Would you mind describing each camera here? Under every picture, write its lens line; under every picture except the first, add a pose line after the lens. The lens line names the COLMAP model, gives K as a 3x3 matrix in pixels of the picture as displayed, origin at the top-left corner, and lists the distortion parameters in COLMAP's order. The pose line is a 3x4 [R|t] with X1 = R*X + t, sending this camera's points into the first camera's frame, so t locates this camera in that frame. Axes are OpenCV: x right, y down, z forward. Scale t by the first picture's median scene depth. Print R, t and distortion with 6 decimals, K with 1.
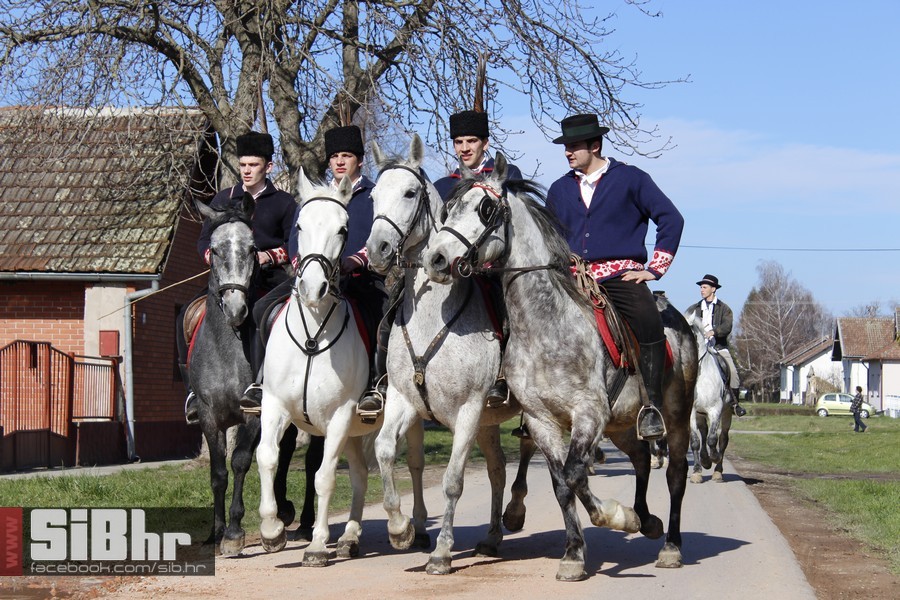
lens RADIAL K [[2273.1, 0, 448.3], [0, 2273.1, 302.2], [0, 0, 1]] dist [0.117276, 0.000000]
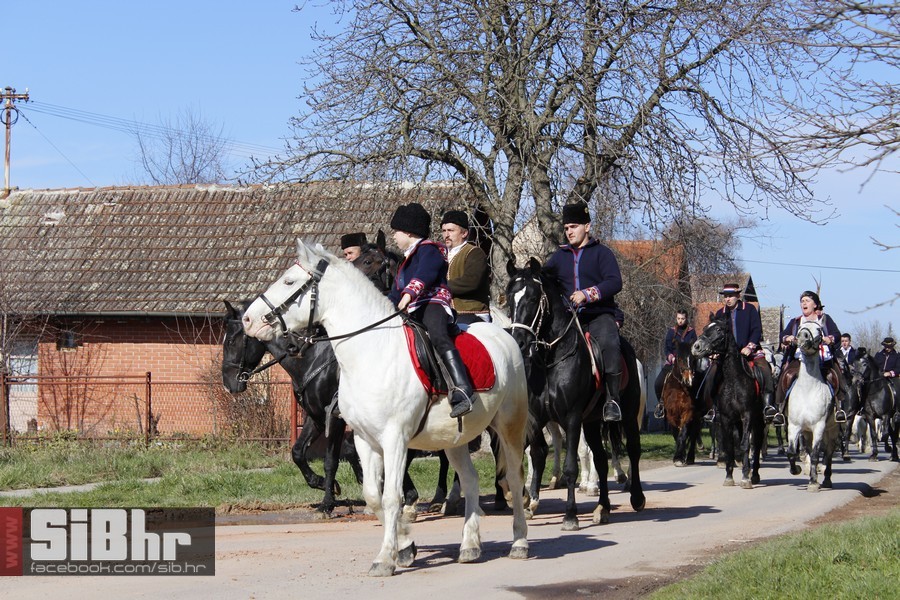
lens RADIAL K [[2273.1, 0, 450.3], [0, 2273.1, 299.8], [0, 0, 1]] dist [0.117276, 0.000000]
pose [[0.993449, -0.004966, -0.114165, 0.033239], [0.004597, 0.999983, -0.003495, -0.020076], [0.114181, 0.002948, 0.993456, -0.391357]]
